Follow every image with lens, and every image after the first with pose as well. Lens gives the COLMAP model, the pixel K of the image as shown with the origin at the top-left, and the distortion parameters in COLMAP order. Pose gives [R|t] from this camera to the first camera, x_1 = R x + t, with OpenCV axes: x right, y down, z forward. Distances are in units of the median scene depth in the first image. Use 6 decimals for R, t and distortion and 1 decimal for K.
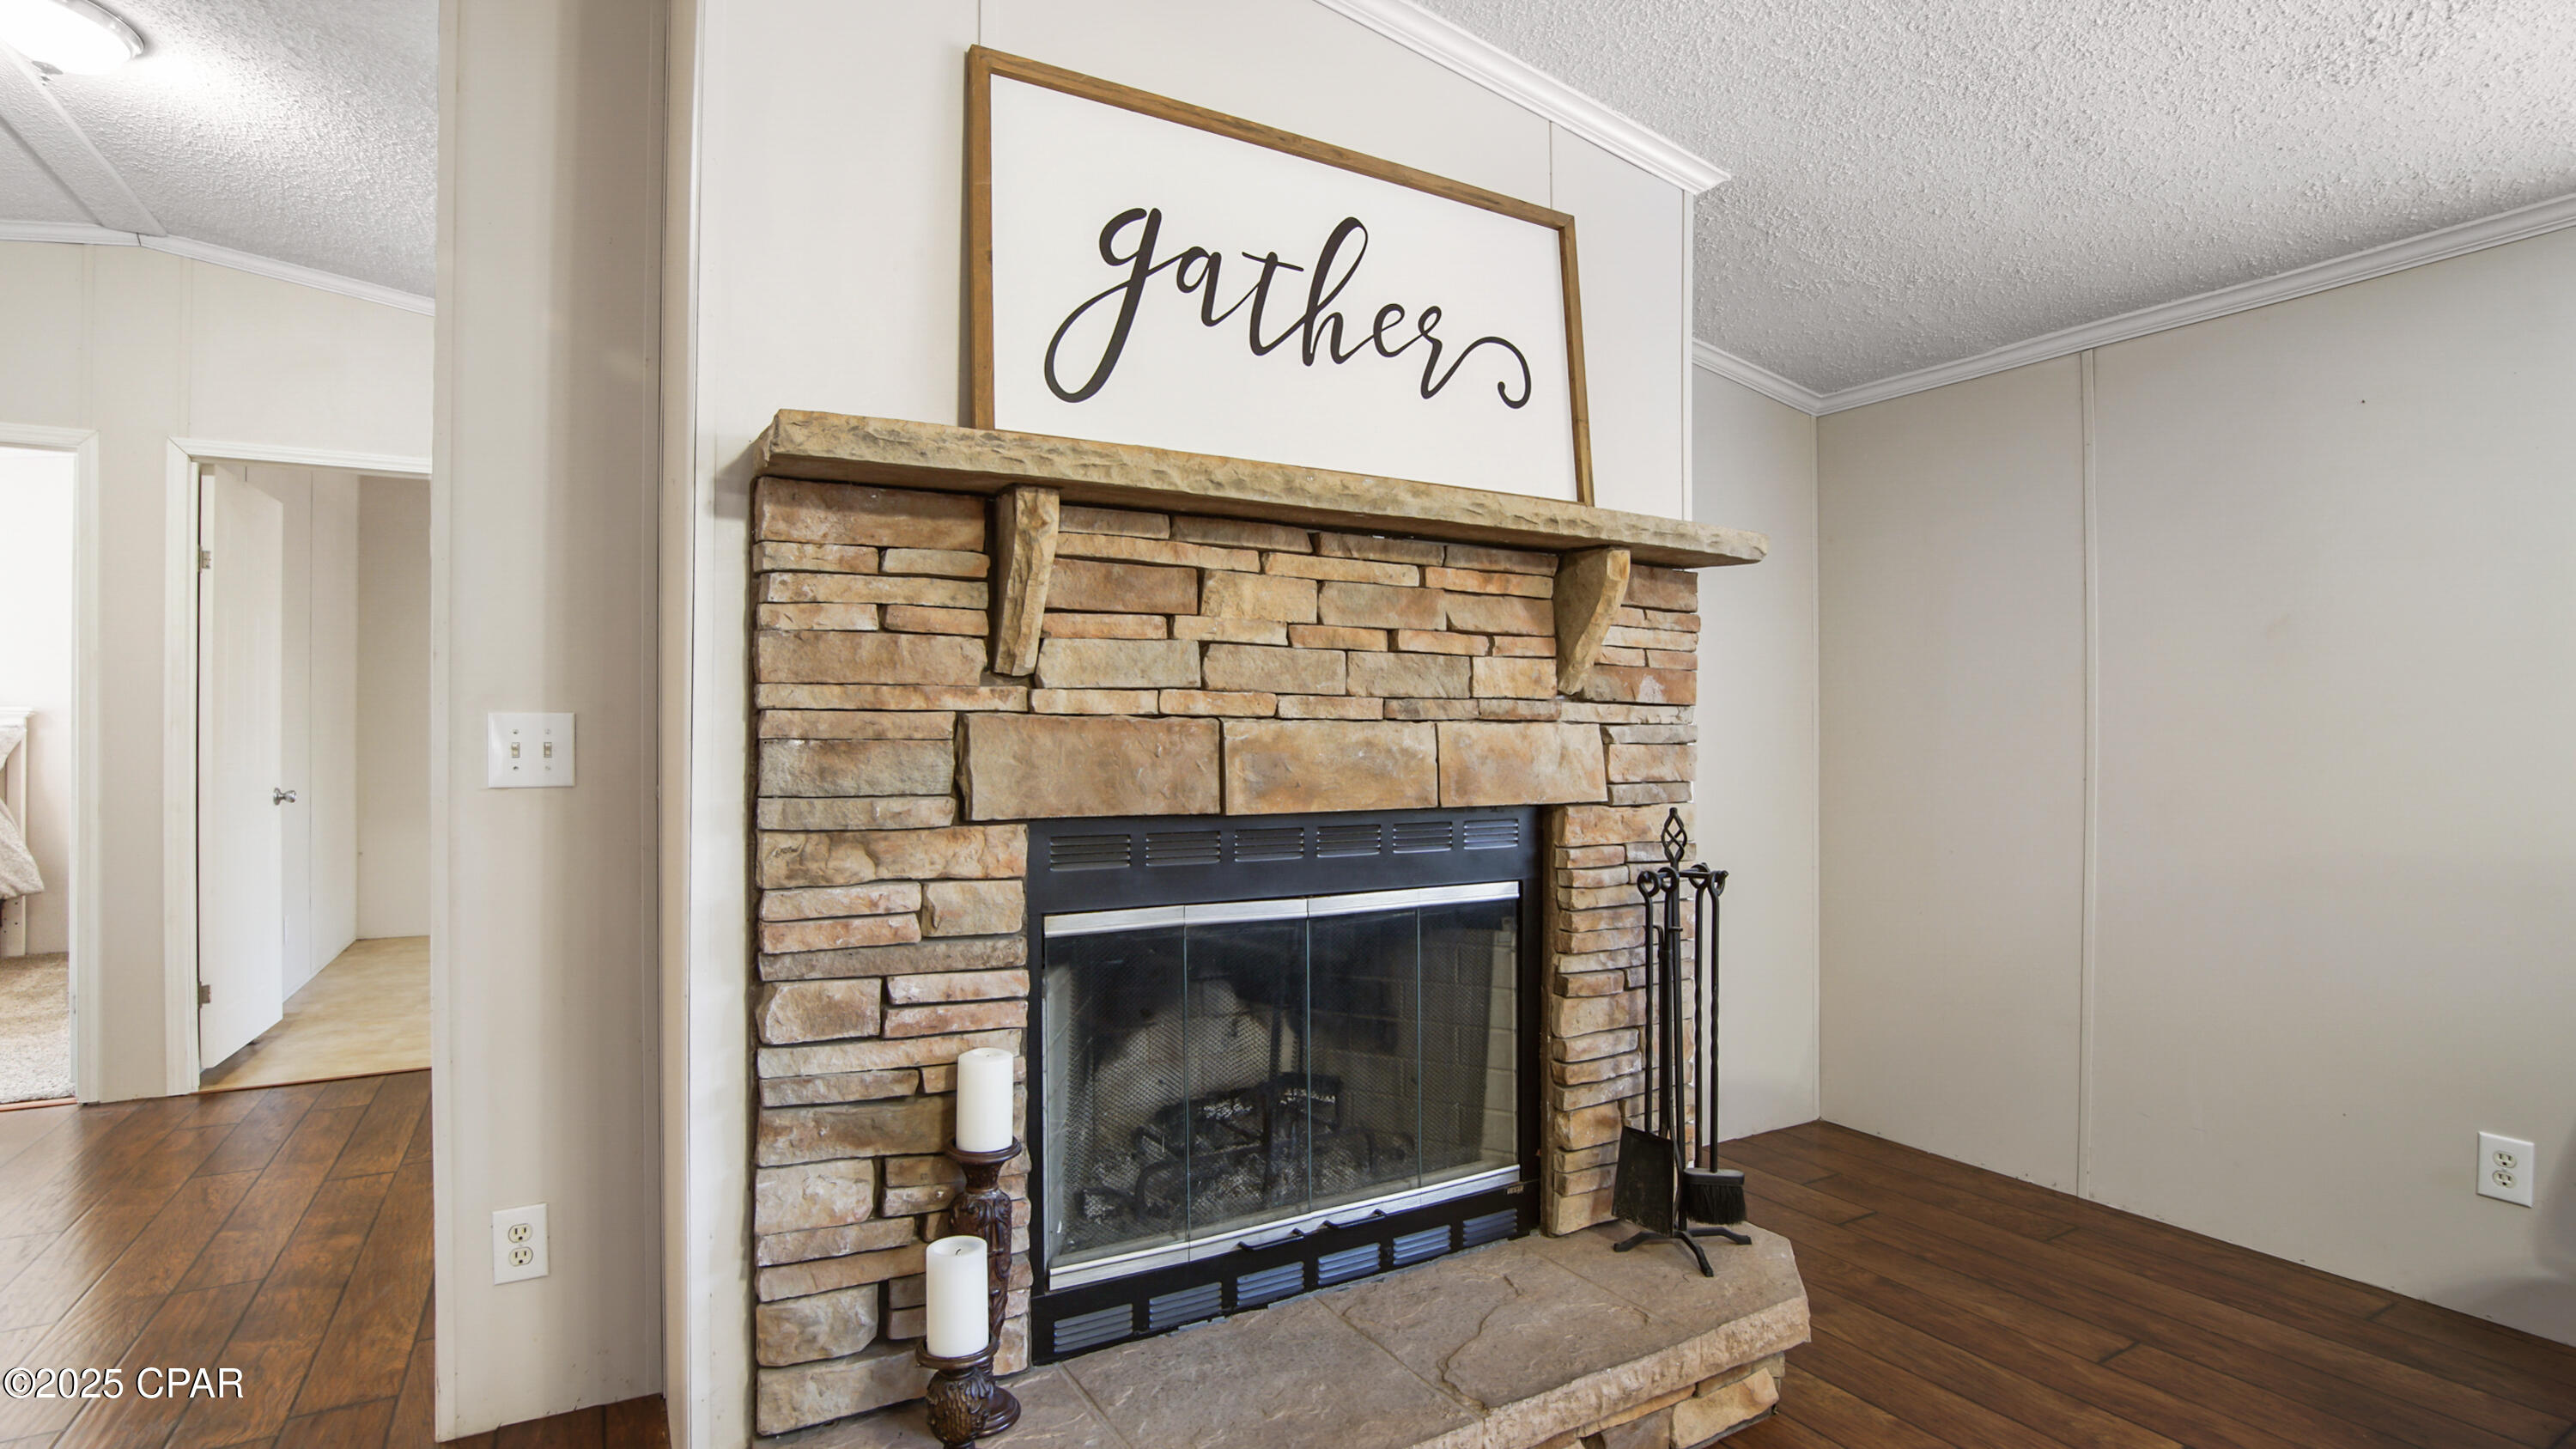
lens RADIAL K [[1242.2, 0, 1289.0], [0, 1242.2, 737.3], [0, 0, 1]] dist [-0.034094, -0.000227]
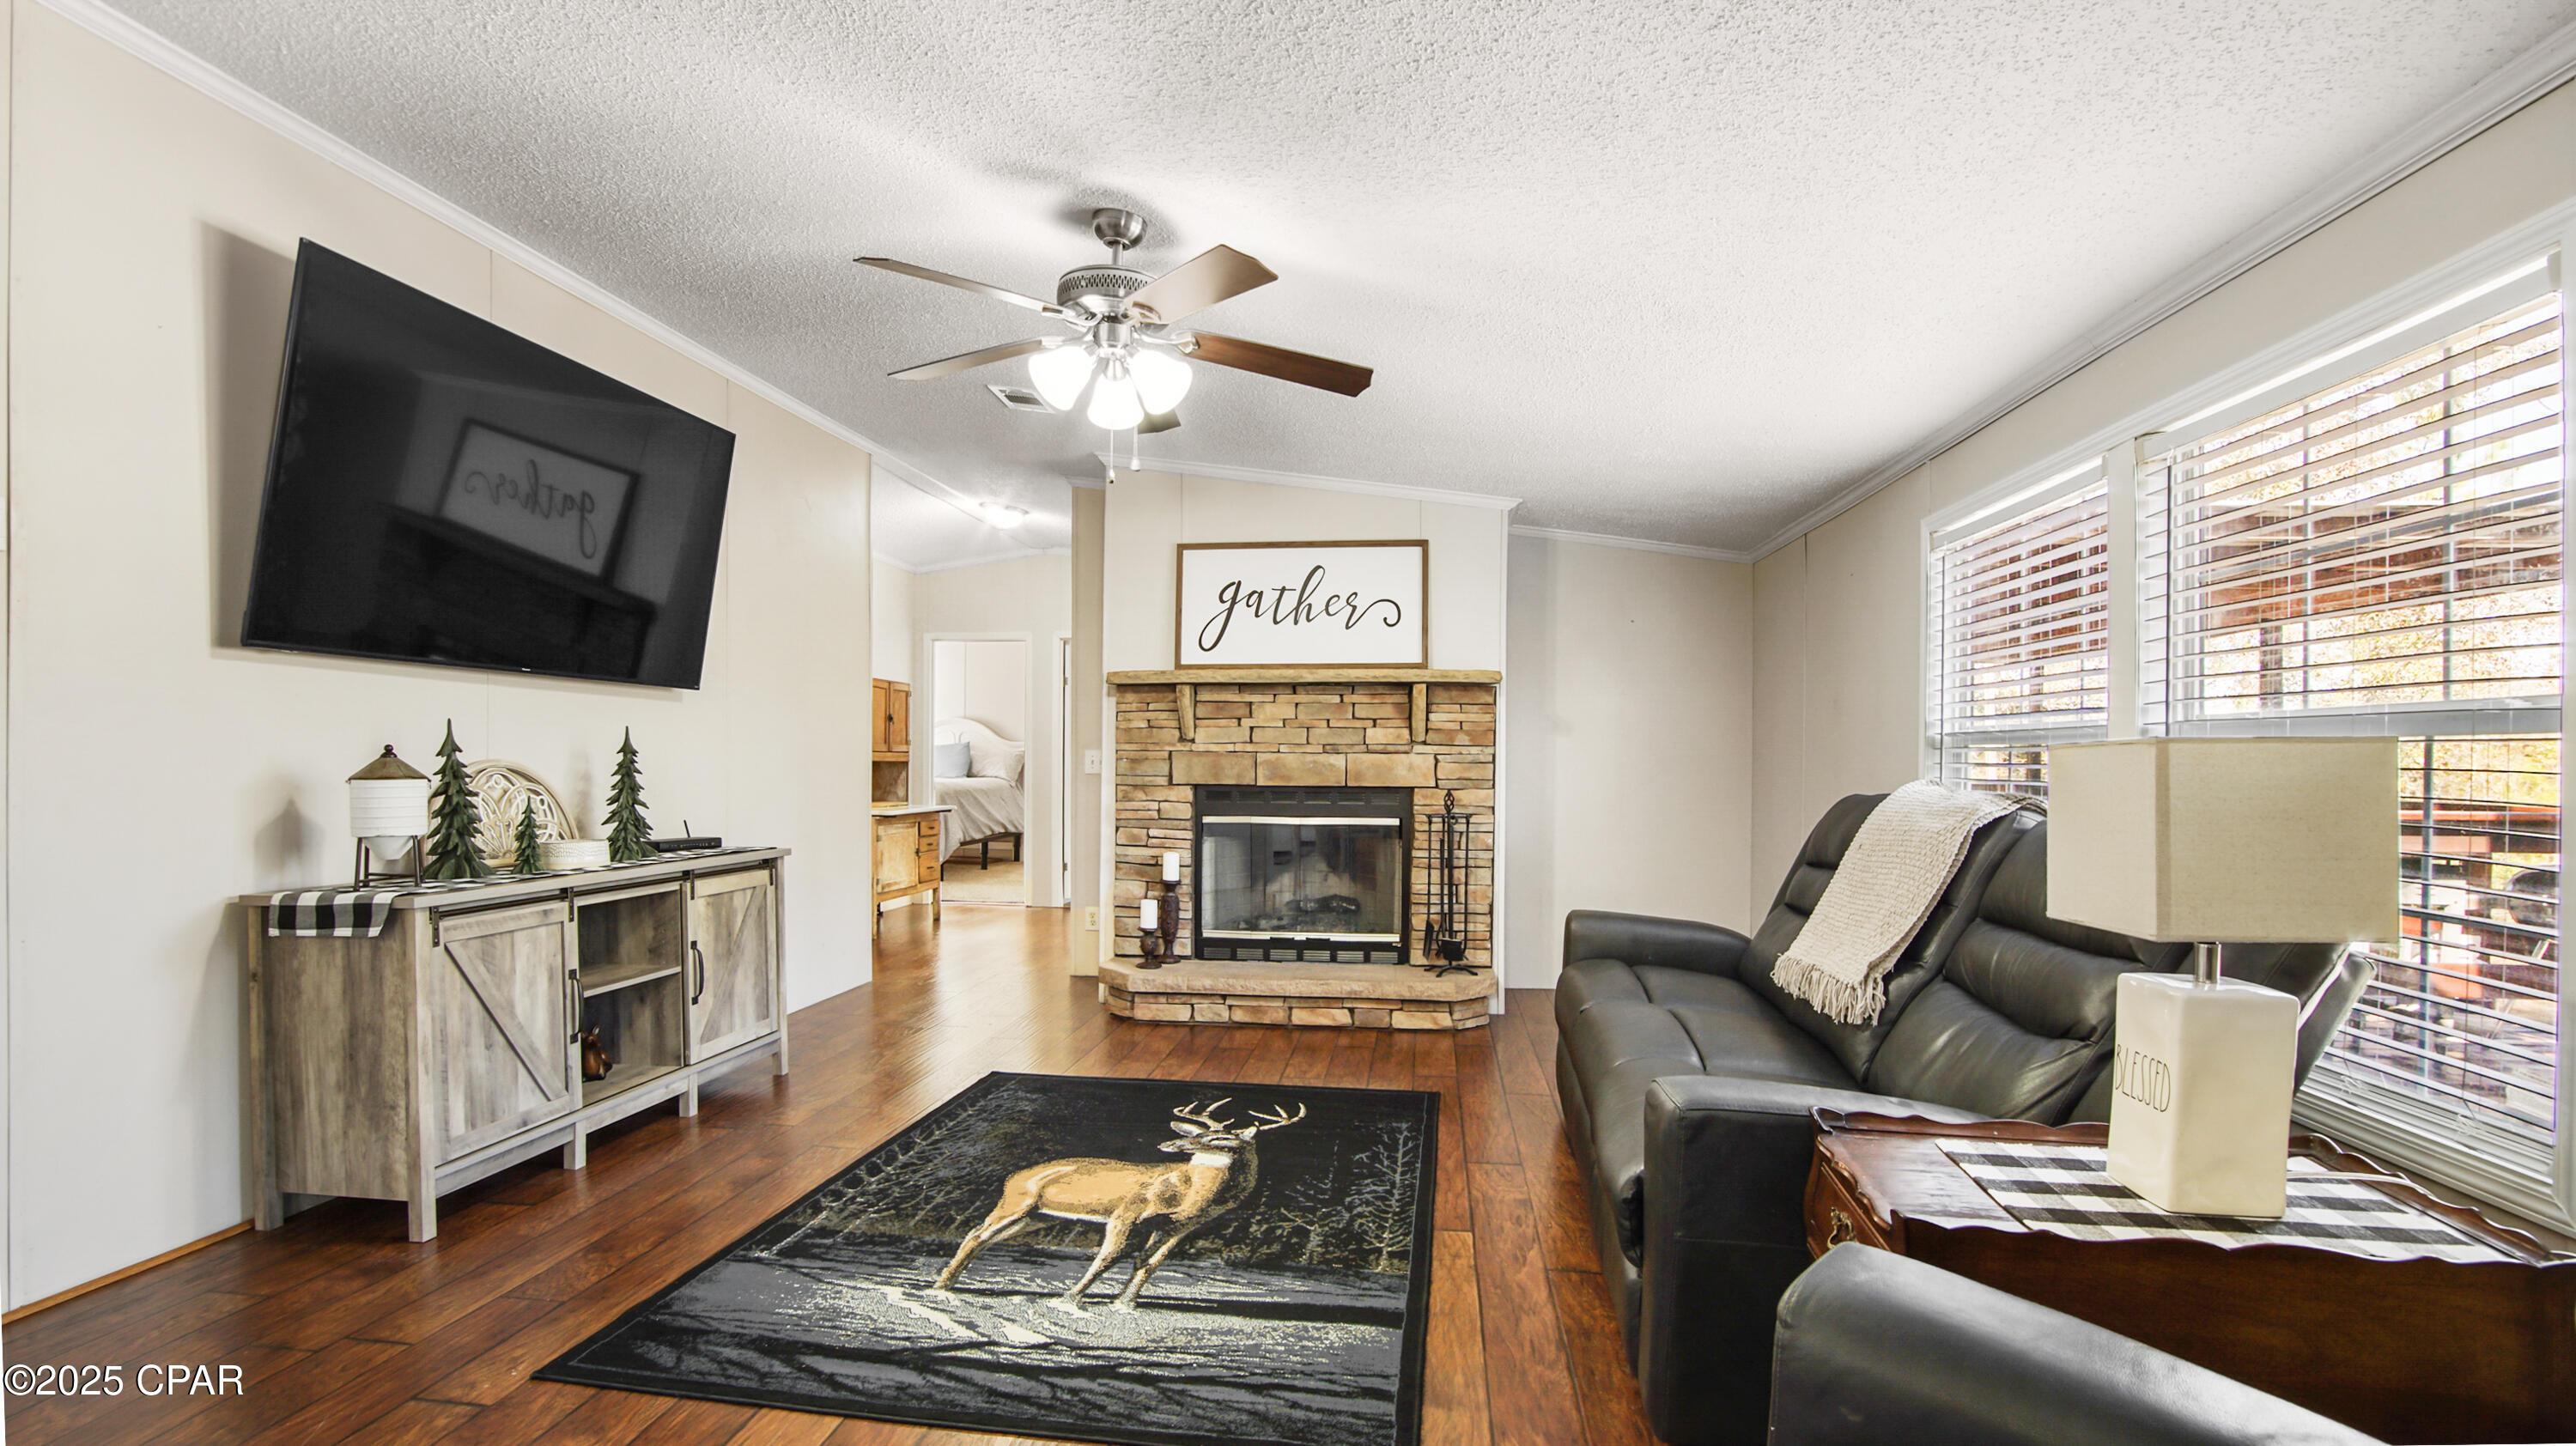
lens RADIAL K [[1175.4, 0, 1245.8], [0, 1175.4, 769.7], [0, 0, 1]] dist [-0.024759, 0.002192]
pose [[0.780002, 0.010645, -0.625687, 1.634898], [-0.003502, 0.999914, 0.012647, -0.009736], [0.625768, -0.007674, 0.779972, -1.165949]]
